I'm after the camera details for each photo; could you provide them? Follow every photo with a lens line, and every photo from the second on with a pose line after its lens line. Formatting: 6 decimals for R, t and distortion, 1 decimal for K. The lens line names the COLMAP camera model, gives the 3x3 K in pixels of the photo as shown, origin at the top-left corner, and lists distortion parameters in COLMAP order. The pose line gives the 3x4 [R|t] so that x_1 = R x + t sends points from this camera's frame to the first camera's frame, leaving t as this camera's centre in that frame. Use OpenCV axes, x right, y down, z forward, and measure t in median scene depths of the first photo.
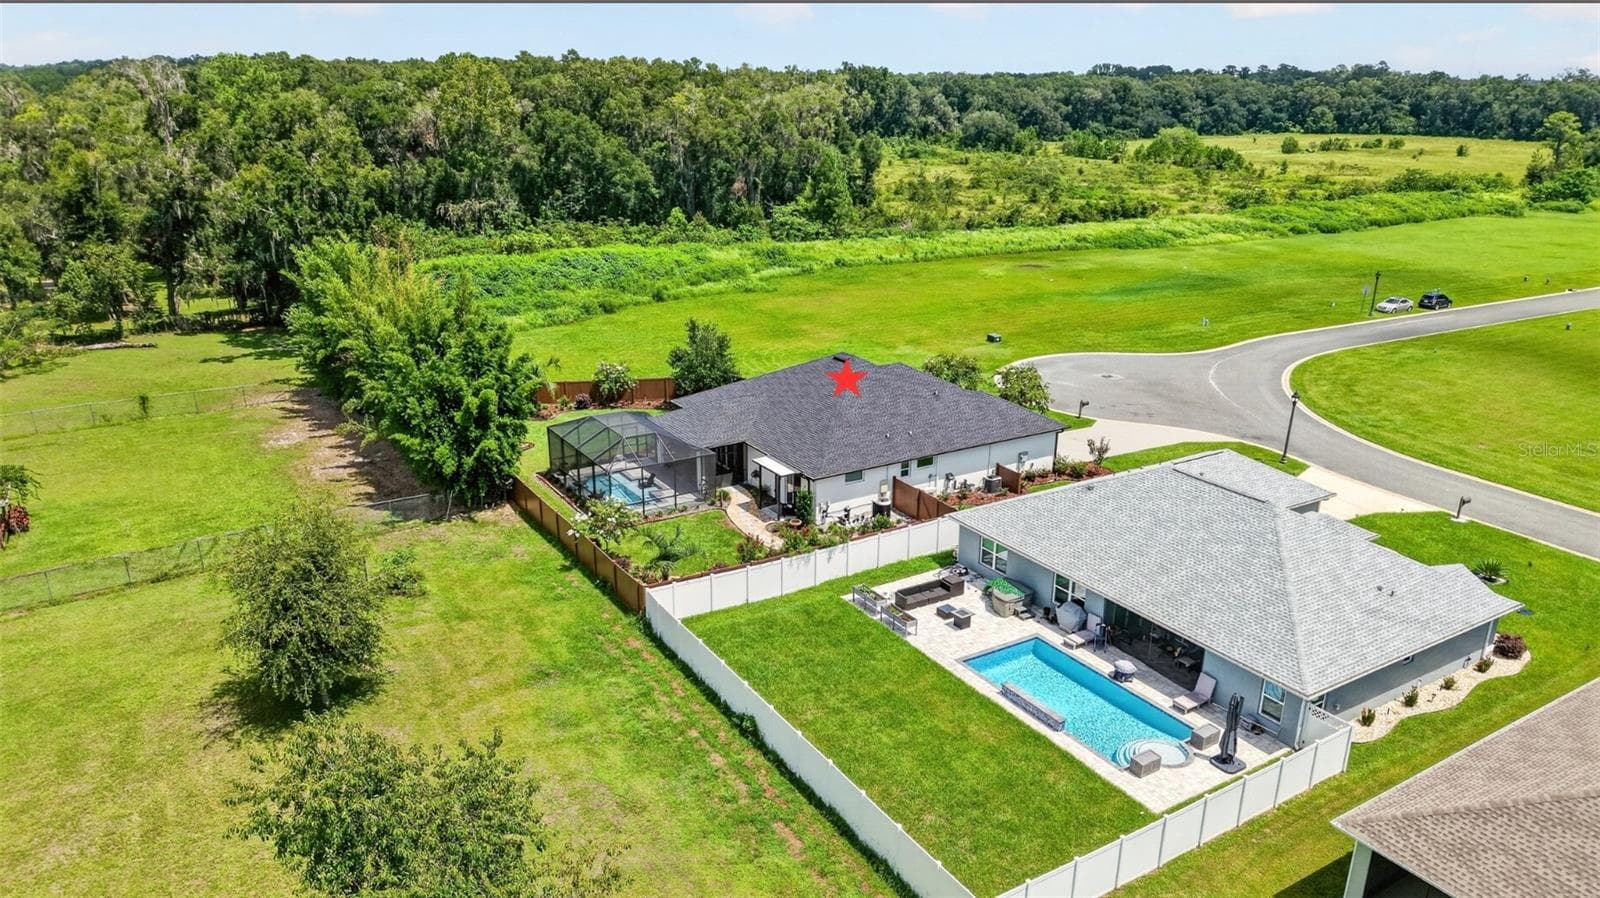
lens RADIAL K [[1081.7, 0, 794.5], [0, 1081.7, 448.3], [0, 0, 1]] dist [0.040655, -0.058750]
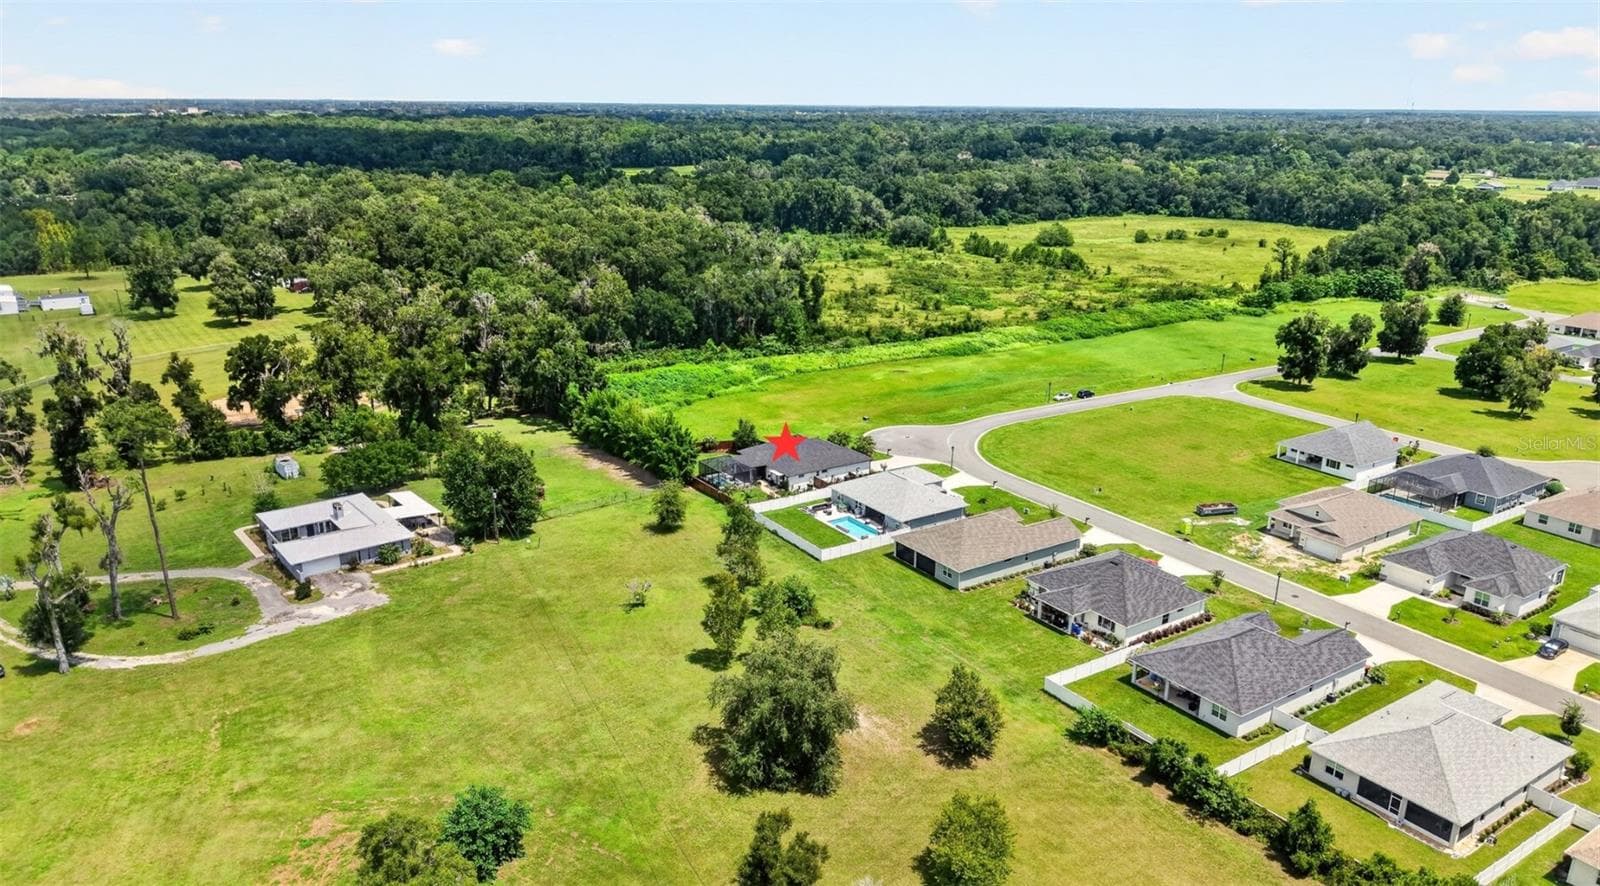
lens RADIAL K [[1095.1, 0, 800.0], [0, 1095.1, 443.0], [0, 0, 1]] dist [0.003577, 0.000122]
pose [[0.999298, -0.010689, 0.035910, -0.028712], [0.011611, 0.999605, -0.025581, 0.005385], [-0.035623, 0.025980, 0.999028, -1.008827]]
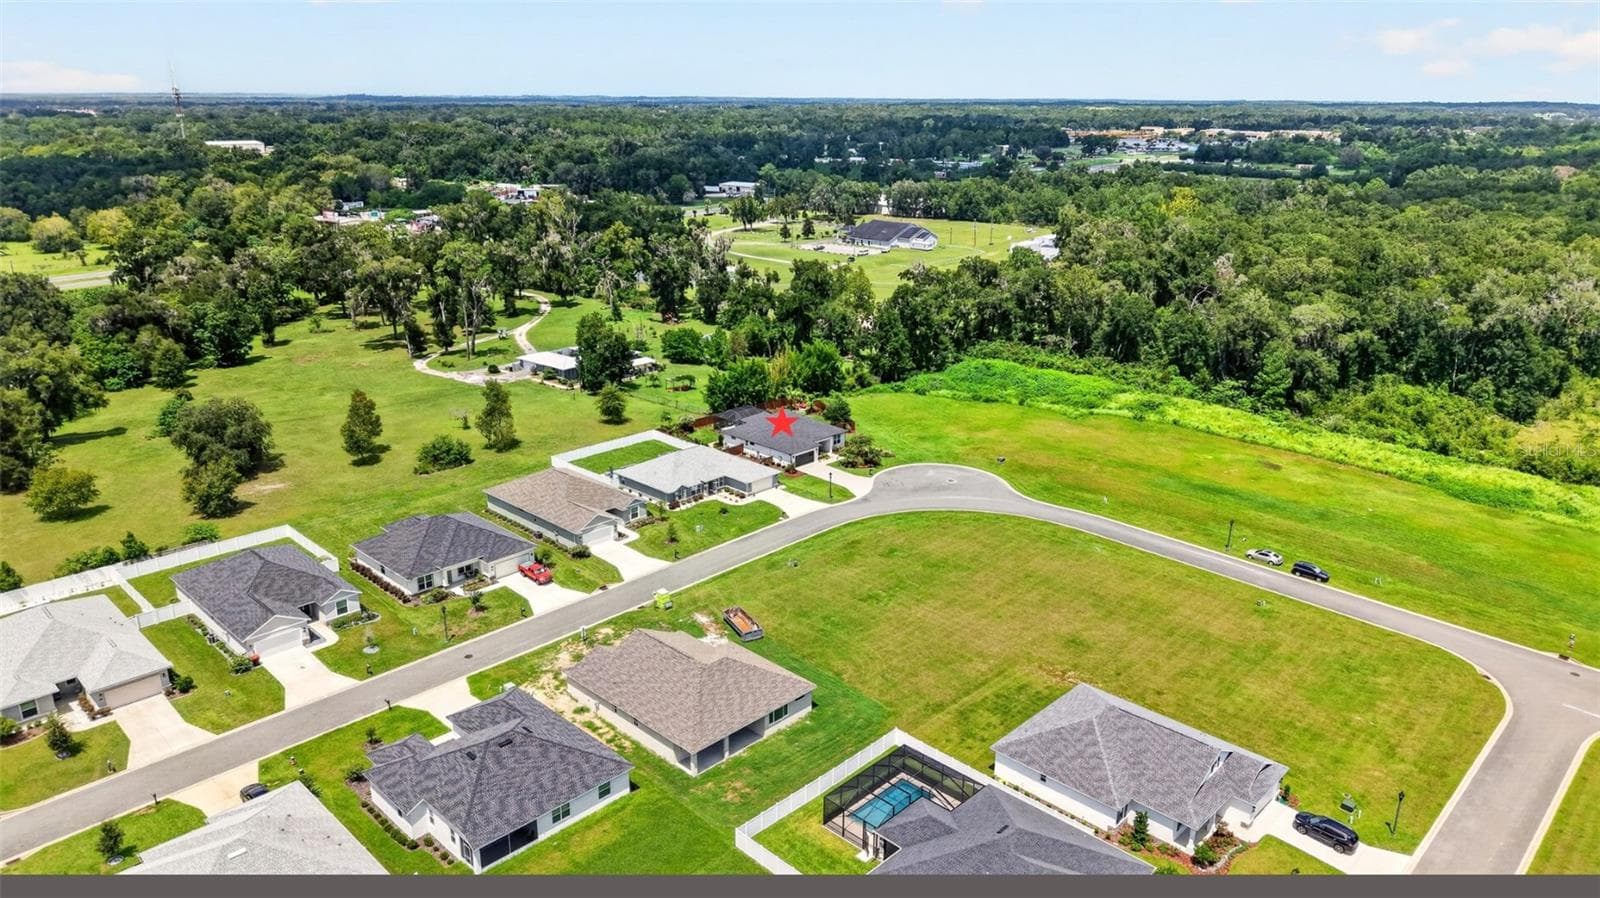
lens RADIAL K [[1081.7, 0, 794.5], [0, 1081.7, 448.3], [0, 0, 1]] dist [0.040655, -0.058750]
pose [[0.249450, 0.298955, -0.921087, 1.447824], [-0.311209, 0.925448, 0.216089, -0.328741], [0.917019, 0.232747, 0.323890, 0.046165]]
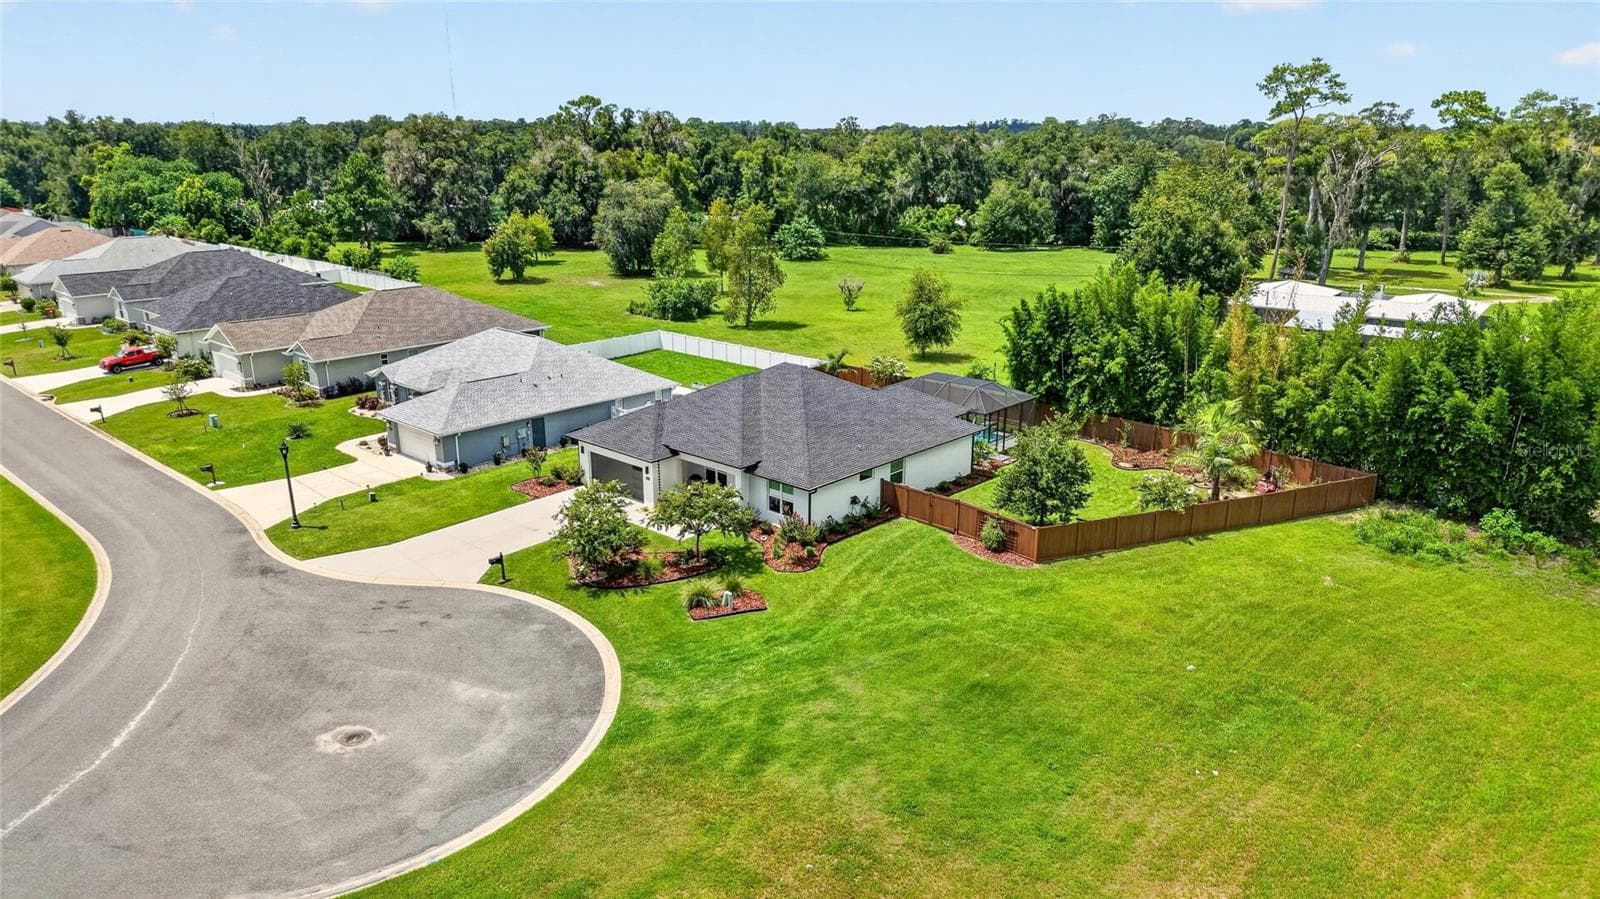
lens RADIAL K [[1049.4, 0, 793.0], [0, 1049.4, 487.6], [0, 0, 1]] dist [0.040228, -0.061770]
pose [[-0.960784, 0.087856, -0.263011, 0.156060], [-0.088433, 0.801879, 0.590906, -0.284010], [0.262818, 0.590992, -0.762663, 0.917643]]
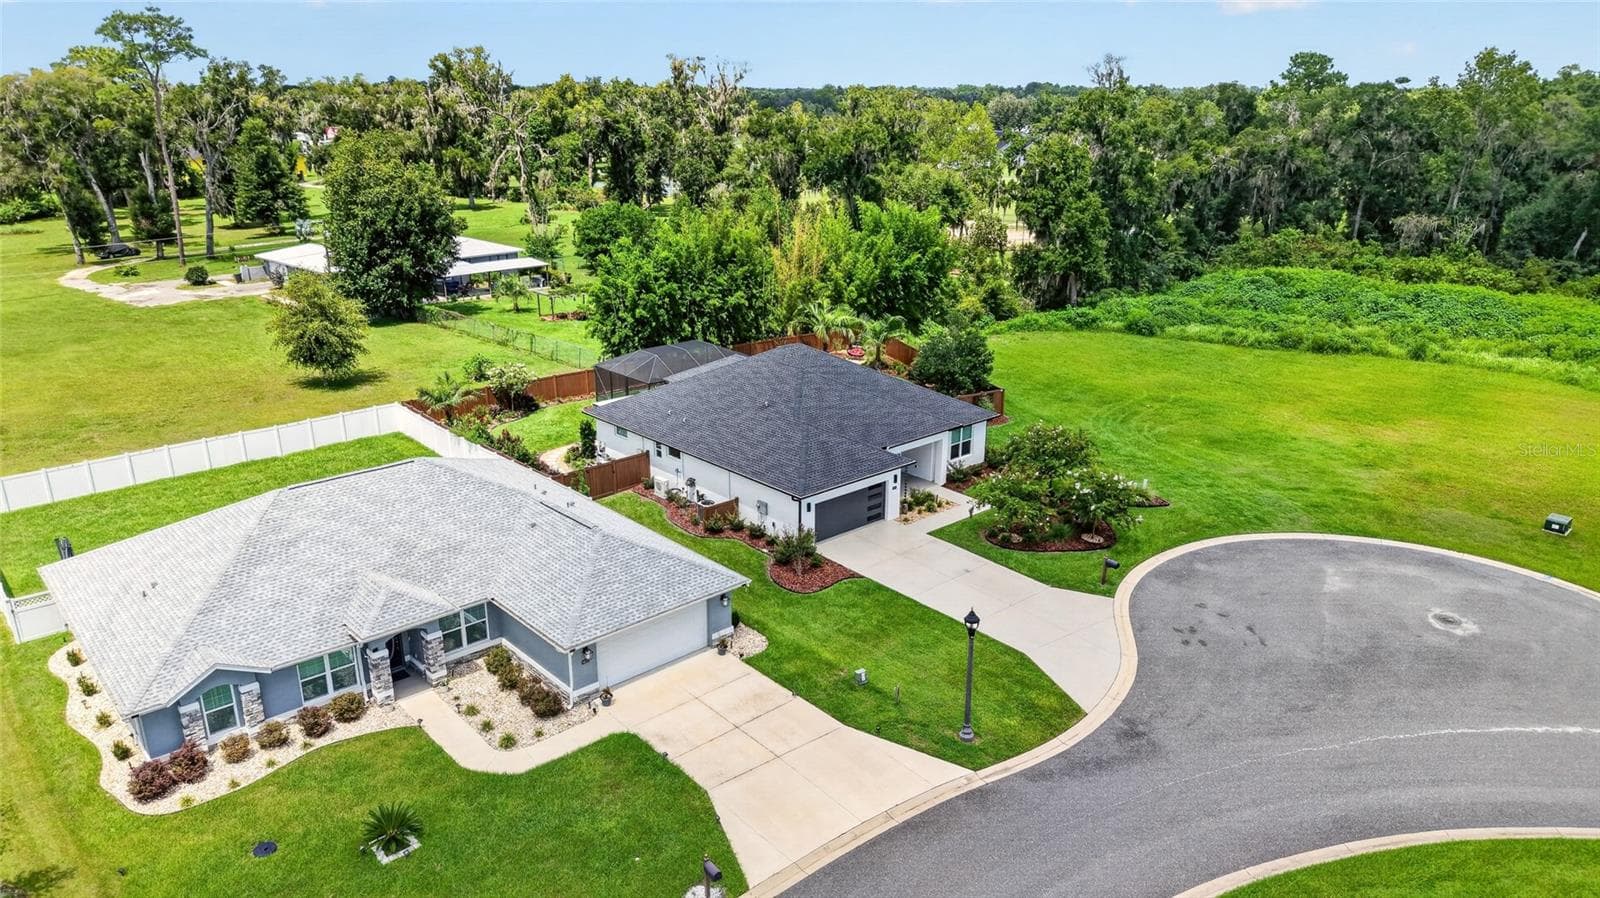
lens RADIAL K [[1081.7, 0, 794.5], [0, 1081.7, 448.3], [0, 0, 1]] dist [0.040655, -0.058750]
pose [[0.190021, 0.307031, -0.932536, 0.470516], [-0.312858, 0.919262, 0.238910, -0.114442], [0.930598, 0.246354, 0.270736, 0.401913]]
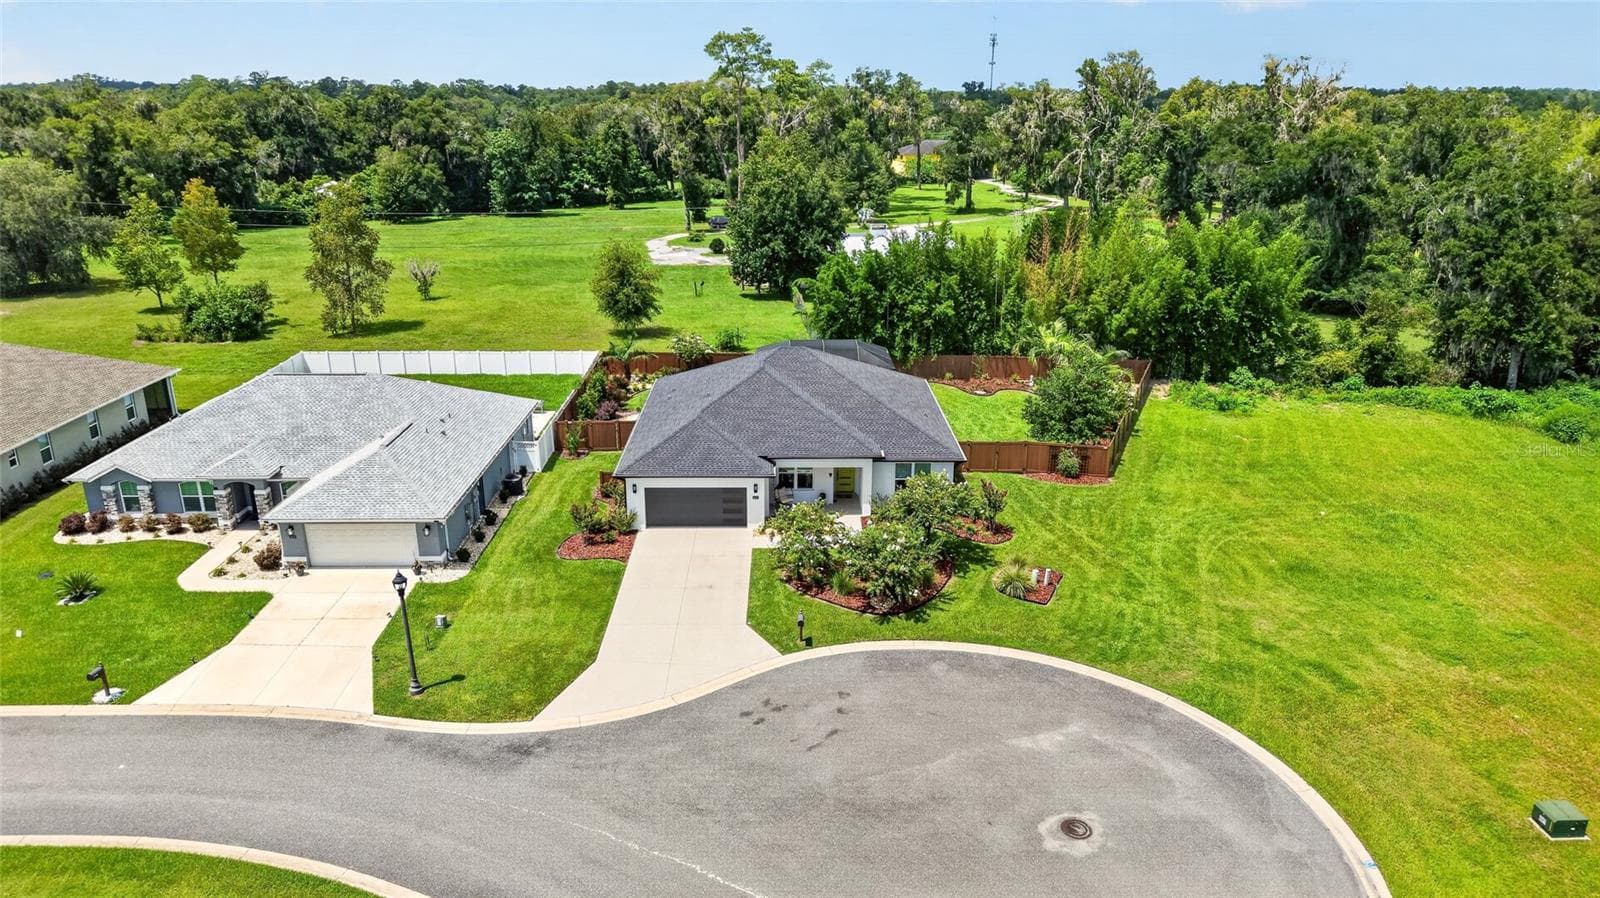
lens RADIAL K [[1049.4, 0, 793.0], [0, 1049.4, 487.1], [0, 0, 1]] dist [0.040228, -0.061770]
pose [[-0.506201, 0.299326, -0.808804, 0.409231], [-0.275951, 0.832313, 0.480735, -0.211723], [0.817075, 0.466539, -0.338719, 0.697184]]
